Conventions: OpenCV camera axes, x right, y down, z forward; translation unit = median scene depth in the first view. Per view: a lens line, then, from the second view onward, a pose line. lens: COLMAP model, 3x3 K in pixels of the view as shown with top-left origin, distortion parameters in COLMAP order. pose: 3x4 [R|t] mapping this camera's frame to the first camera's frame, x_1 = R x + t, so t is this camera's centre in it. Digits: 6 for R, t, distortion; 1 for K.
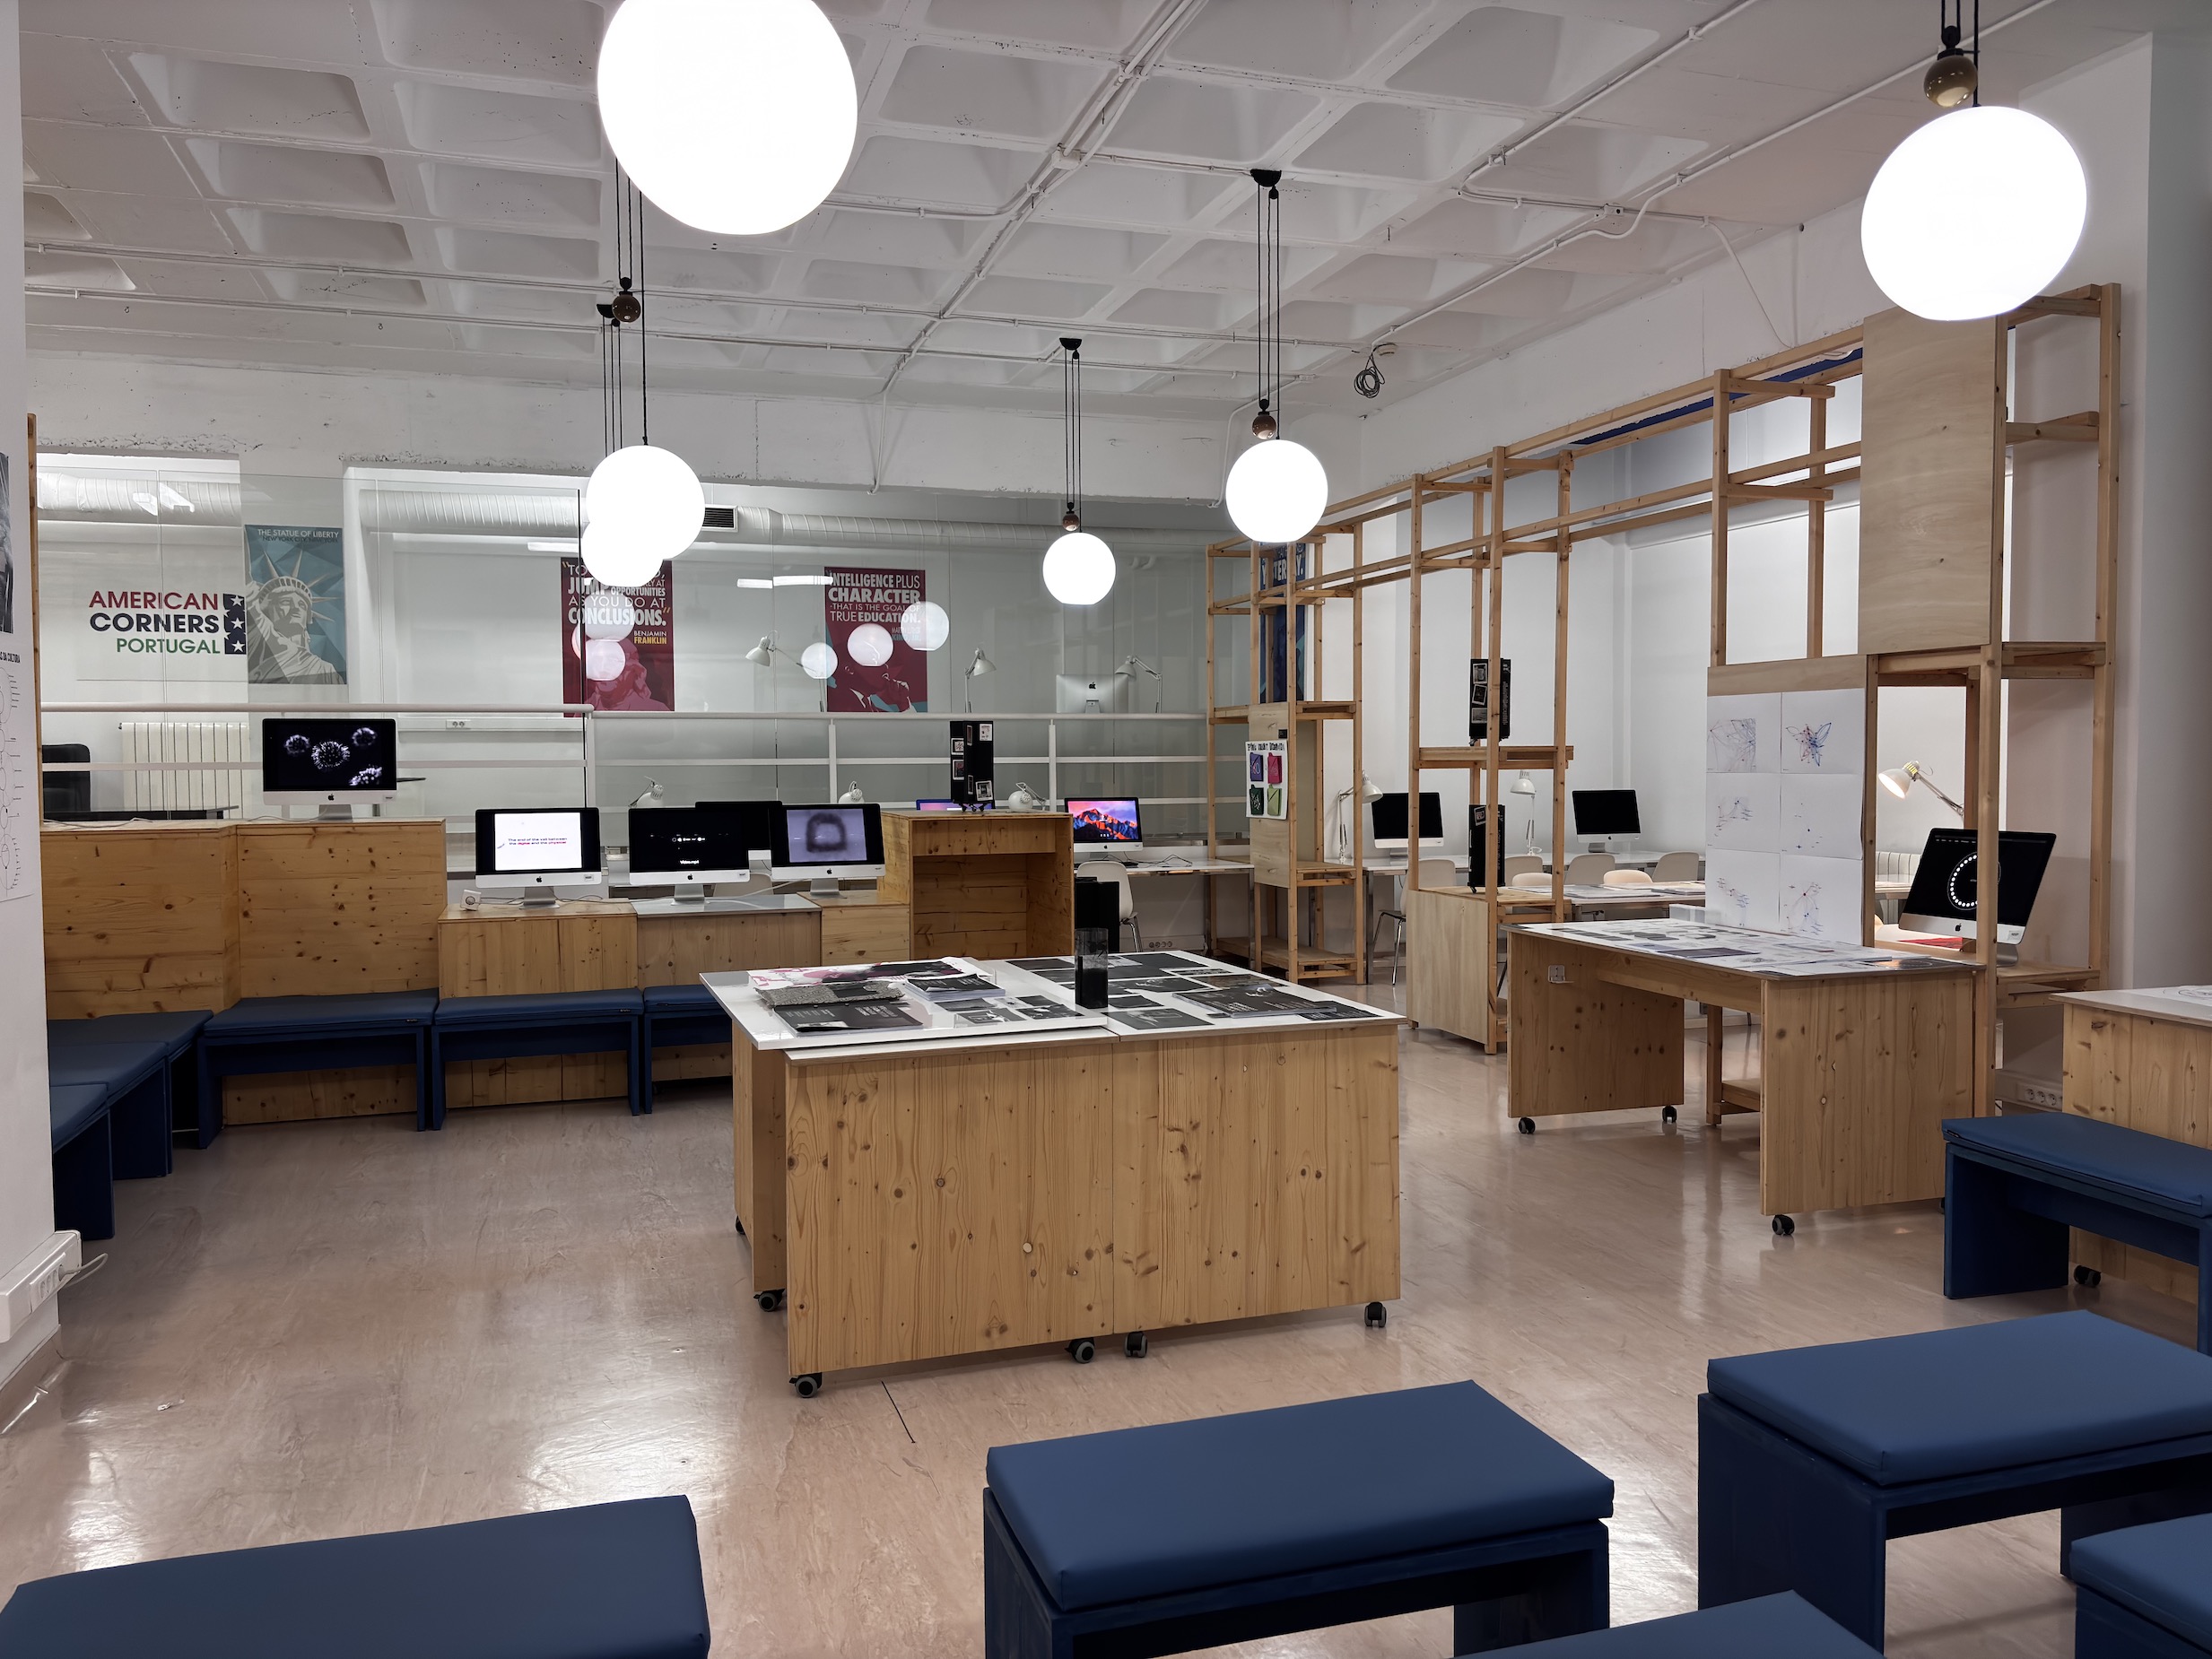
lens RADIAL K [[1655.4, 0, 1101.2], [0, 1655.4, 828.0], [0, 0, 1]] dist [0.025570, -0.014436]
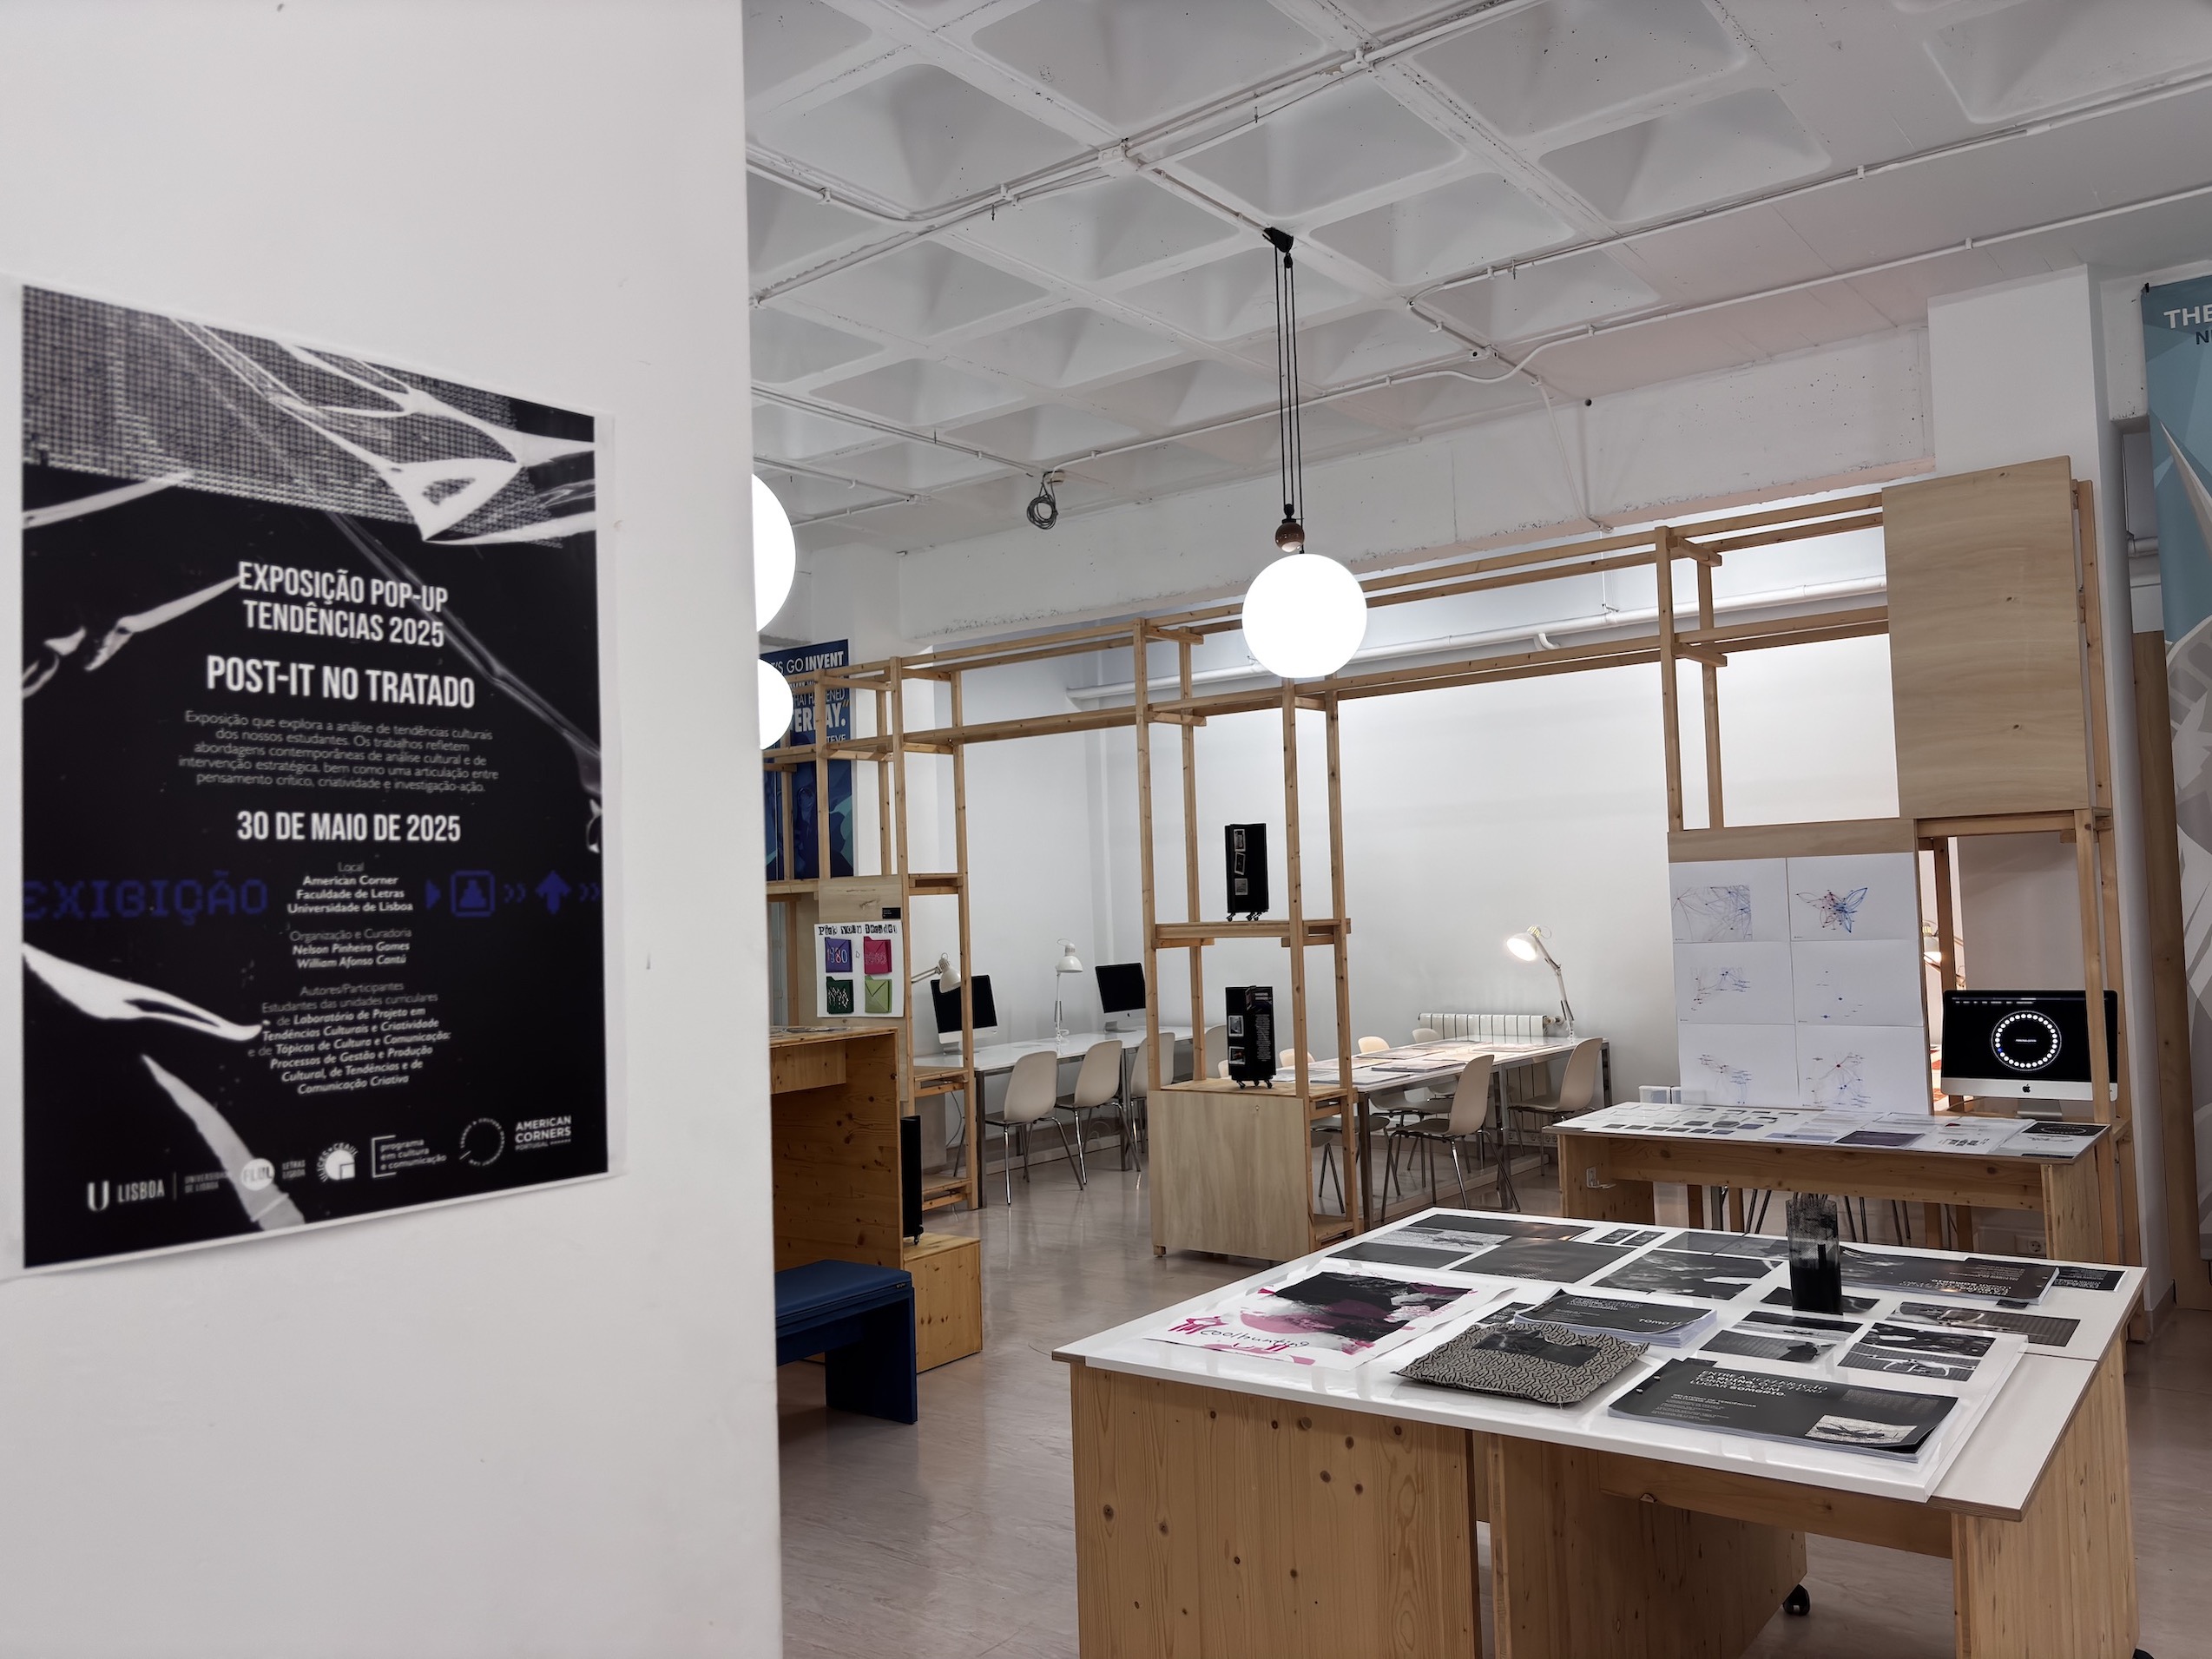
lens RADIAL K [[1655.7, 0, 1105.4], [0, 1655.7, 834.0], [0, 0, 1]] dist [0.025570, -0.014436]
pose [[0.825182, 0.000543, 0.564867, -0.347099], [0.055936, 0.995006, -0.082670, -0.027894], [-0.562091, 0.099814, 0.821030, 0.318312]]
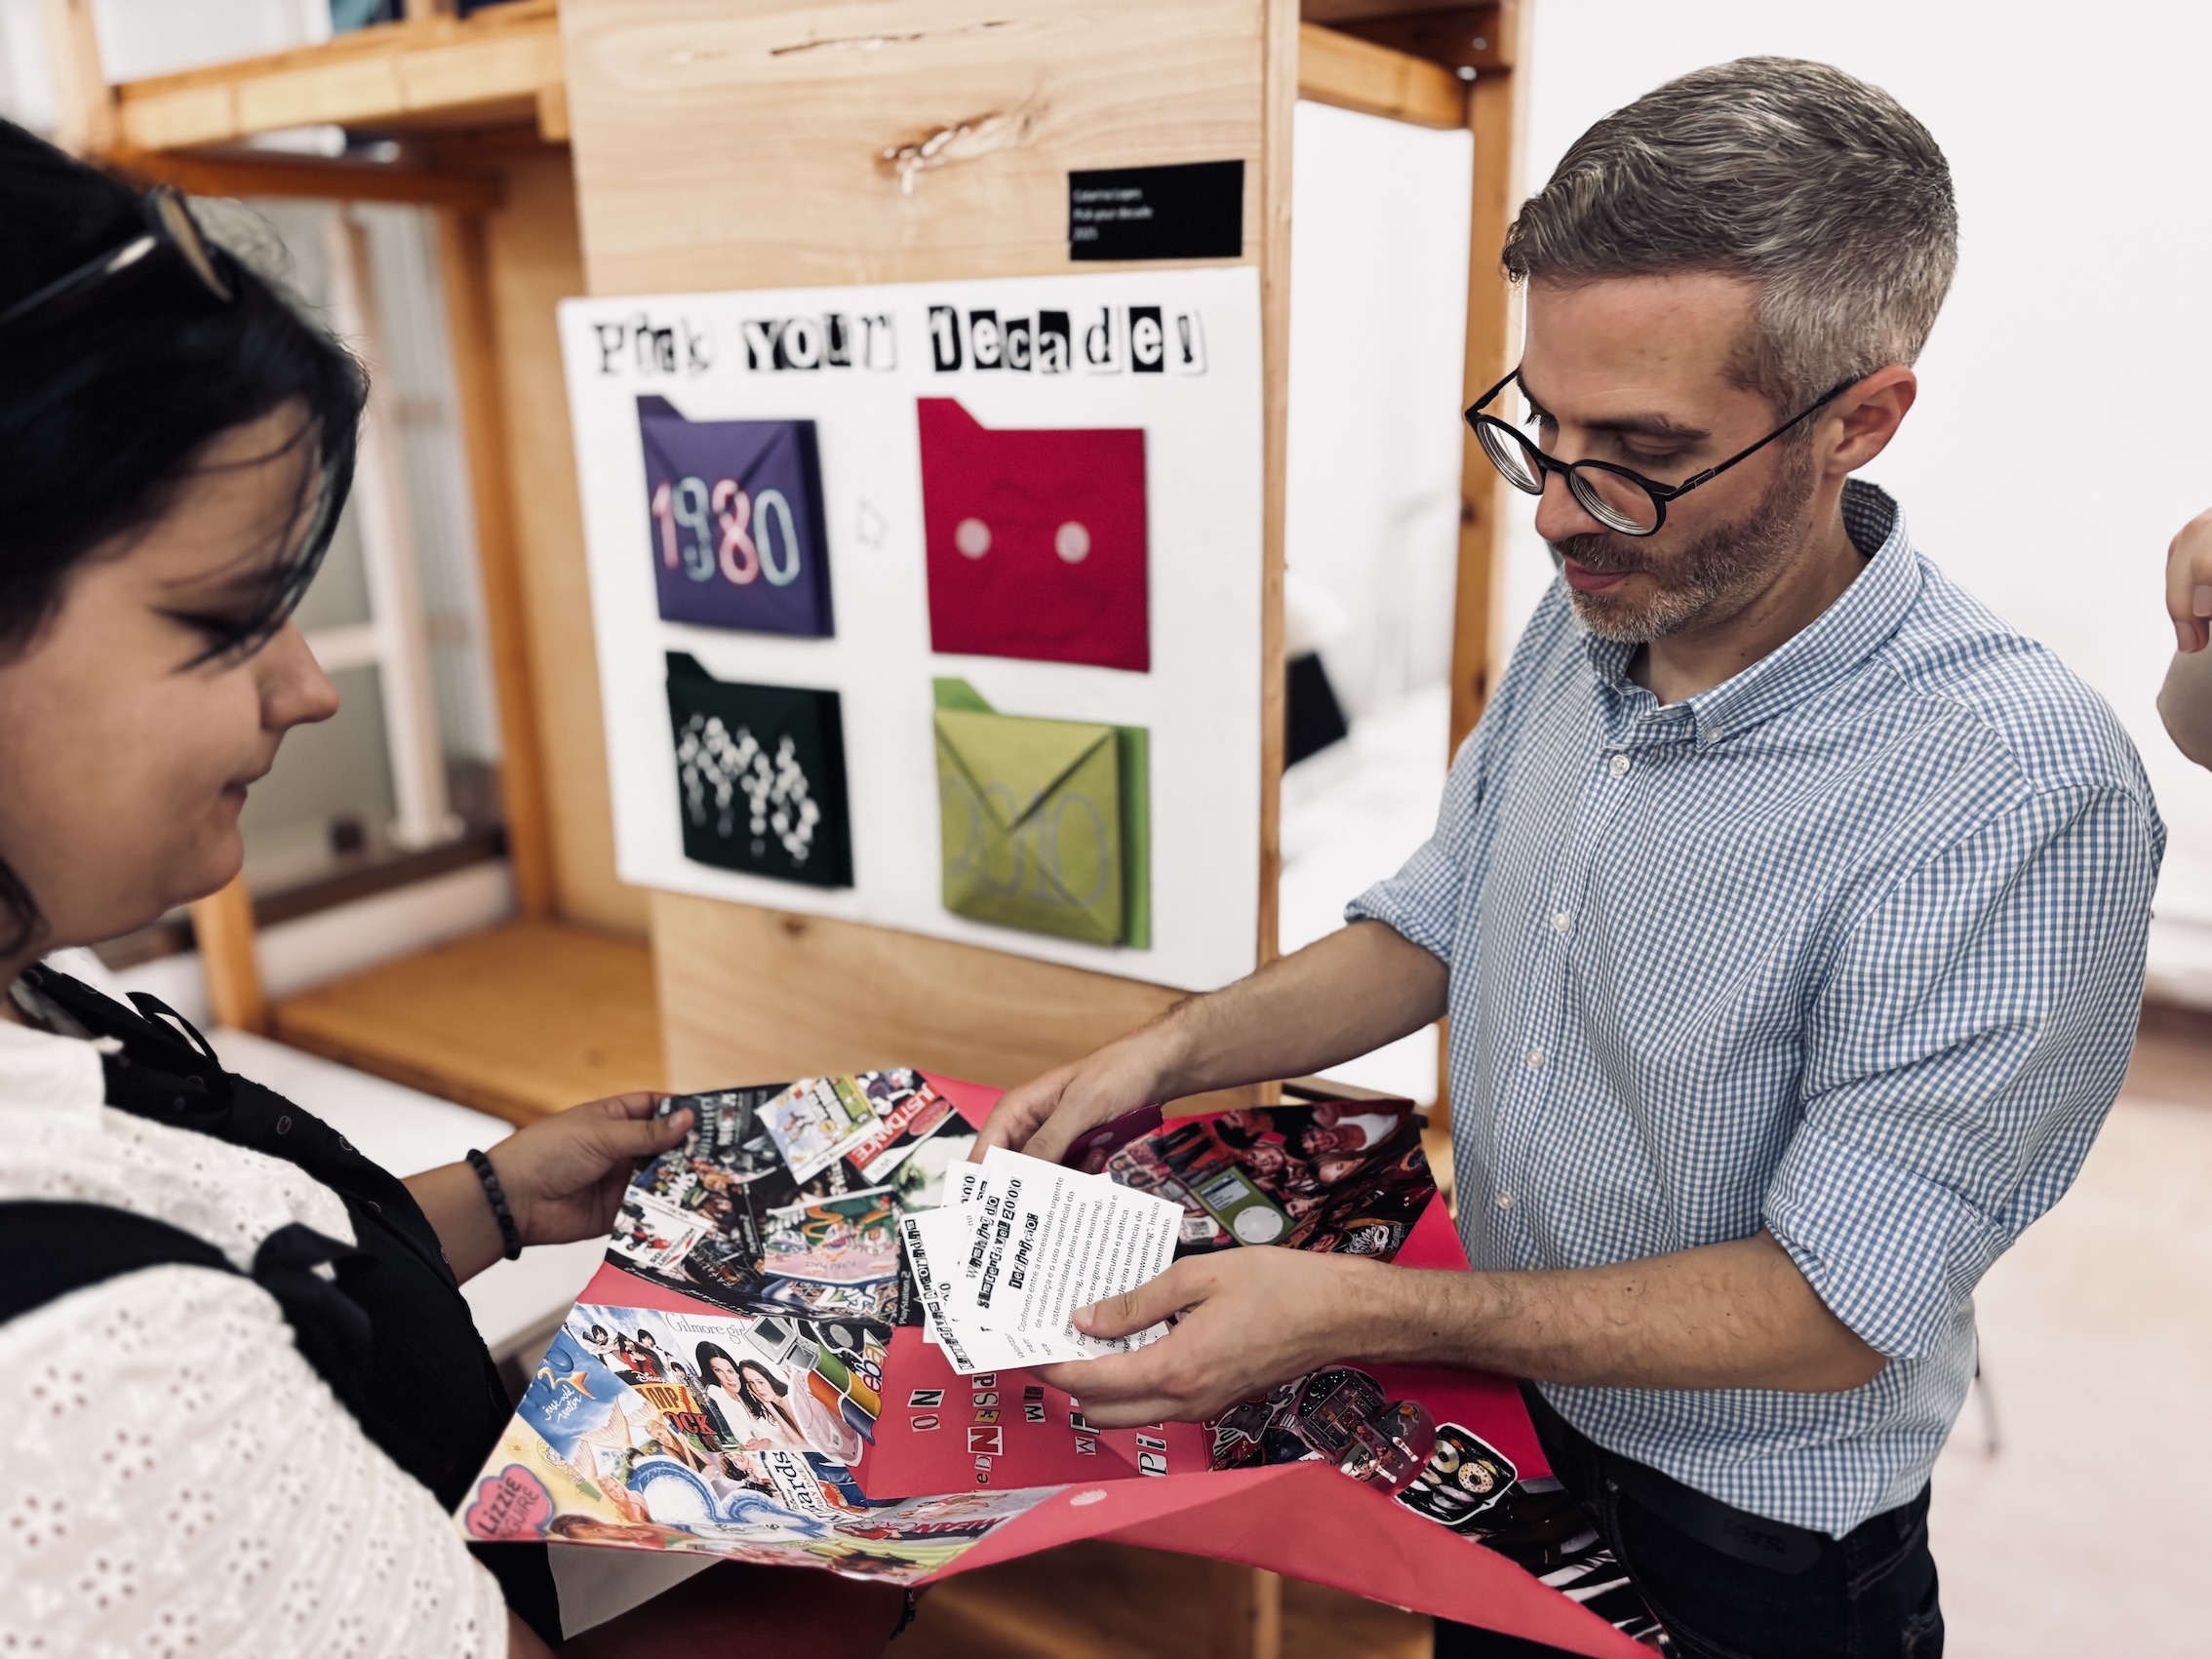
lens RADIAL K [[1655.7, 0, 1105.1], [0, 1655.7, 829.8], [0, 0, 1]] dist [0.025570, -0.014436]
pose [[0.765716, -0.194108, 0.613189, 0.044849], [0.044535, 0.967086, 0.250523, -0.058412], [-0.641635, -0.164521, 0.749158, 1.167457]]
